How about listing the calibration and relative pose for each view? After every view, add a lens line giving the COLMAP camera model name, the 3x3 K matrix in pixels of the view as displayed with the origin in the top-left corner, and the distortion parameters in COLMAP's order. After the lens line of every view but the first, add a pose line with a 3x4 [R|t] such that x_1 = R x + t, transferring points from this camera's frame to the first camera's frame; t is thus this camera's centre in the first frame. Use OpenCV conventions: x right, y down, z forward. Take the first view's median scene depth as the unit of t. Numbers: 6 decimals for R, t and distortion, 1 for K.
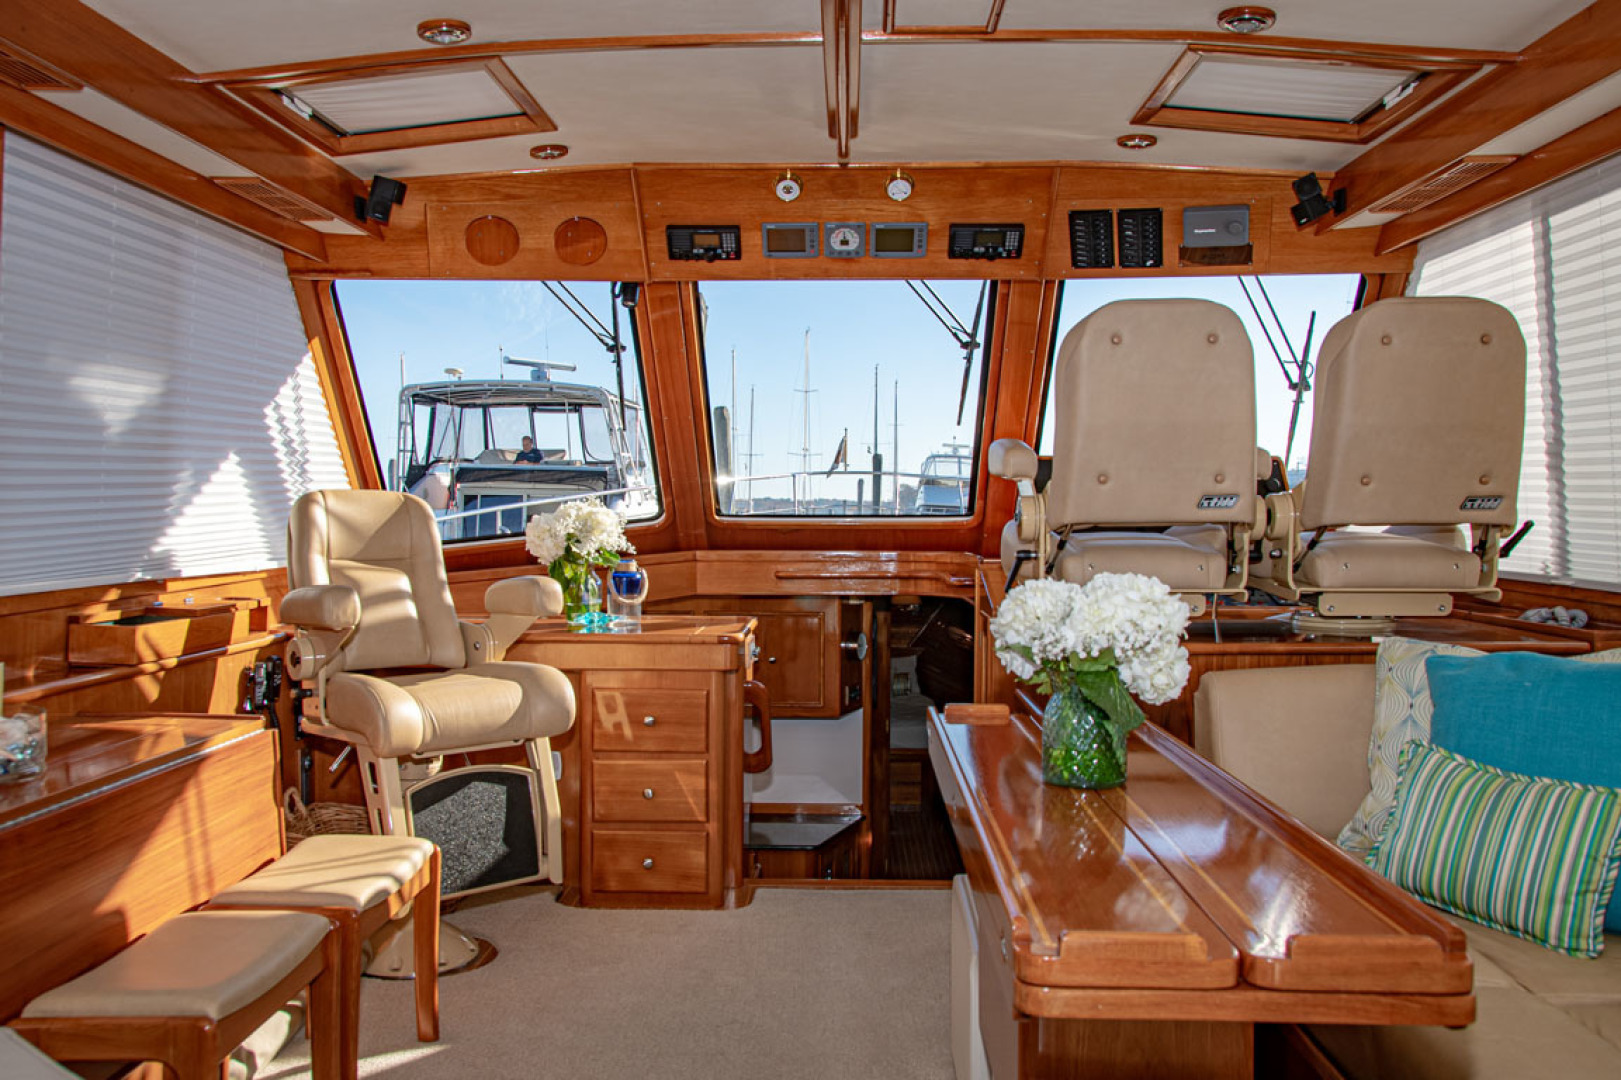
lens RADIAL K [[1324.0, 0, 802.6], [0, 1324.0, 540.7], [0, 0, 1]] dist [-0.009553, 0.018439]
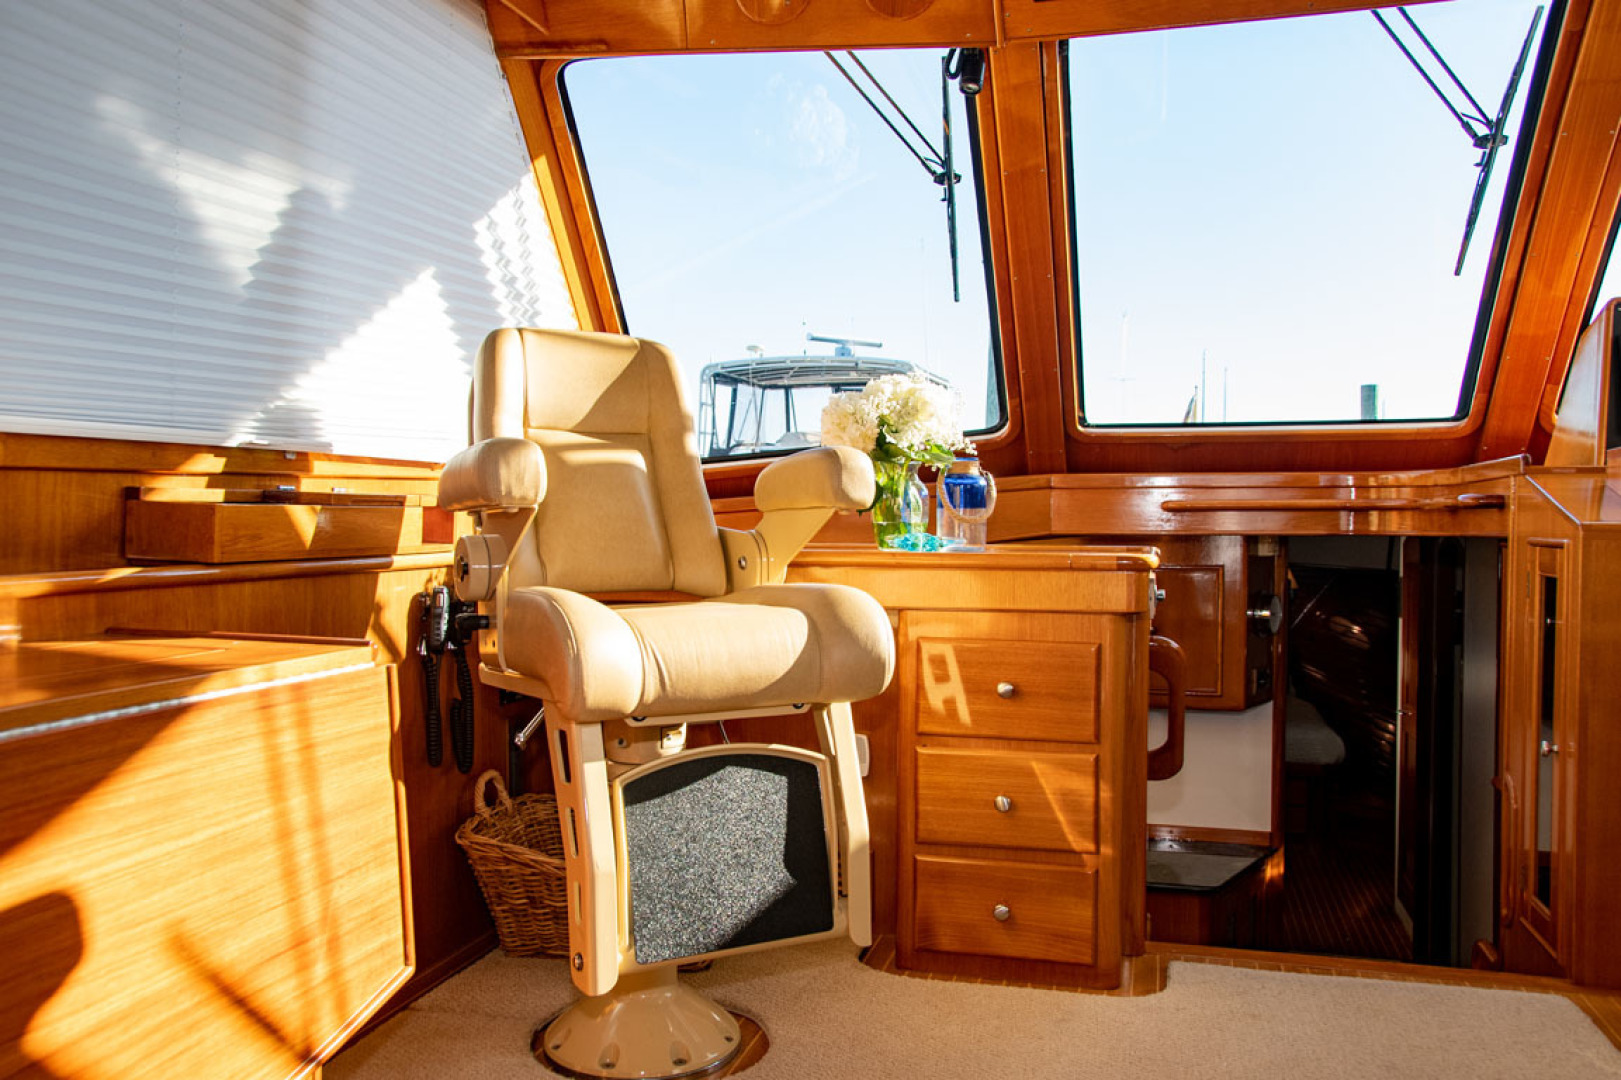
lens RADIAL K [[1324.0, 0, 802.6], [0, 1324.0, 540.7], [0, 0, 1]] dist [-0.009553, 0.018439]
pose [[0.974316, 0.005258, -0.225125, -0.063613], [-0.006882, 0.999956, -0.006430, 0.064181], [0.225081, 0.007814, 0.974309, 0.332376]]
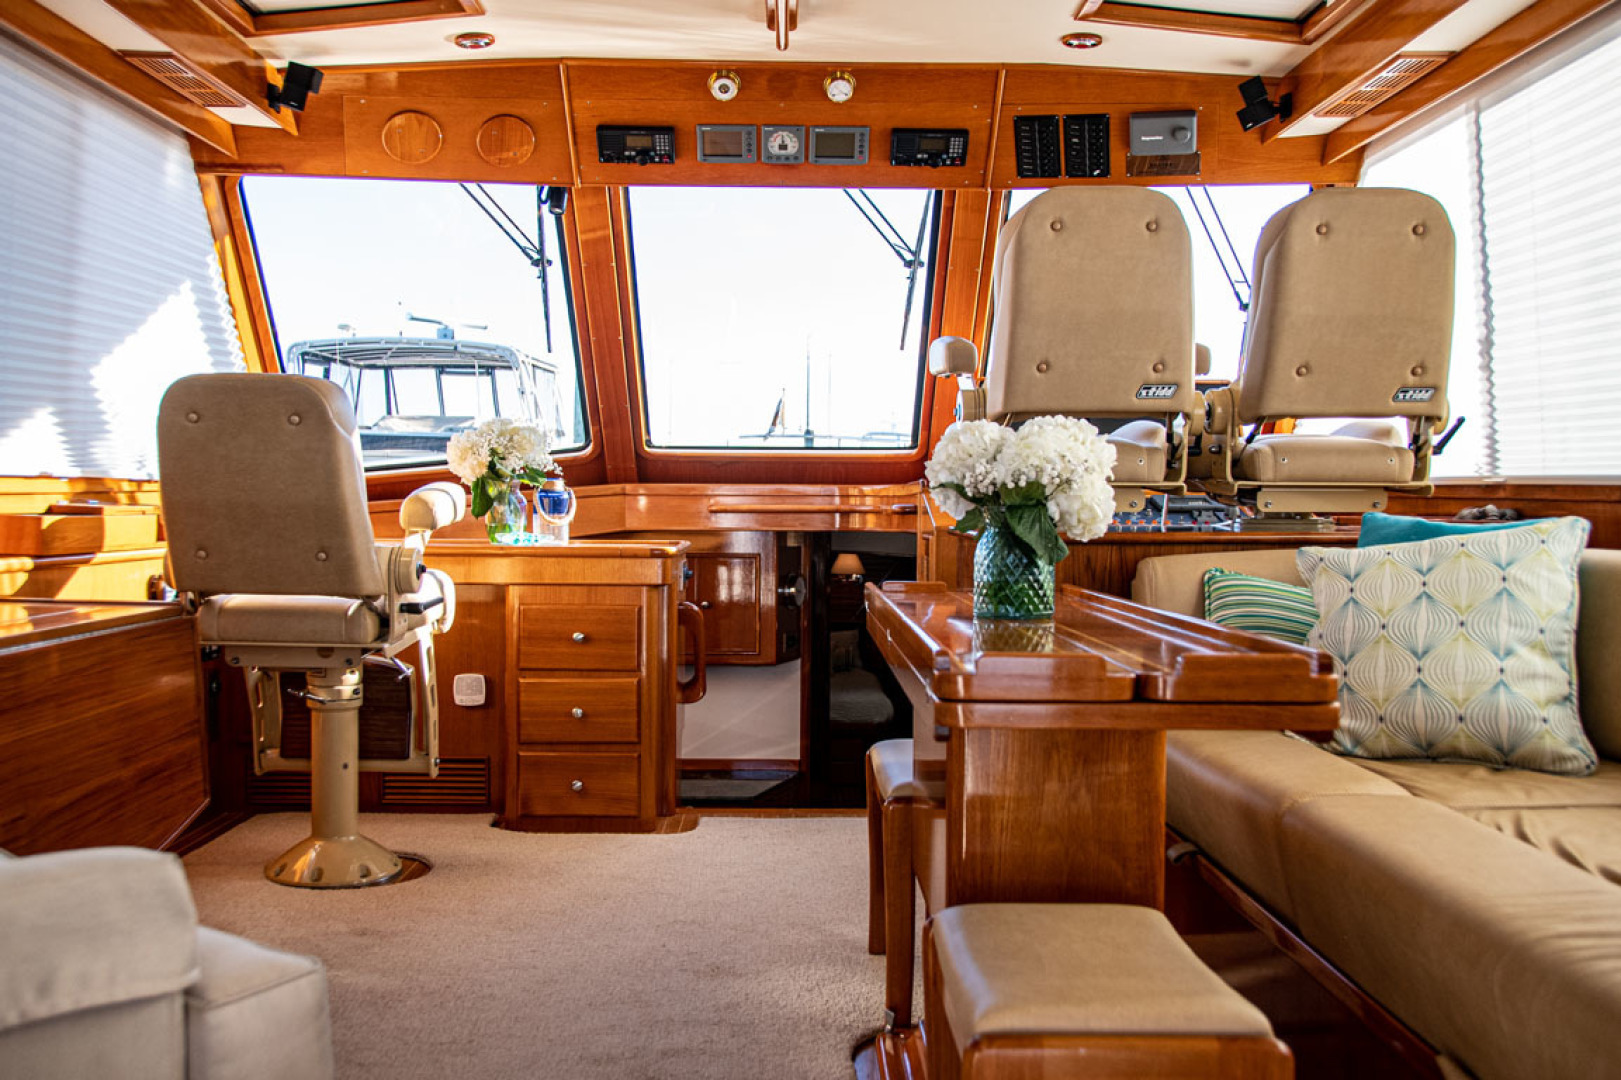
lens RADIAL K [[1464.8, 0, 811.7], [0, 1464.8, 554.8], [0, 0, 1]] dist [-0.009594, 0.010760]
pose [[0.998644, 0.002378, 0.052005, -0.002096], [-0.002907, 0.999945, 0.010094, 0.060657], [-0.051978, -0.010231, 0.998596, -0.066290]]
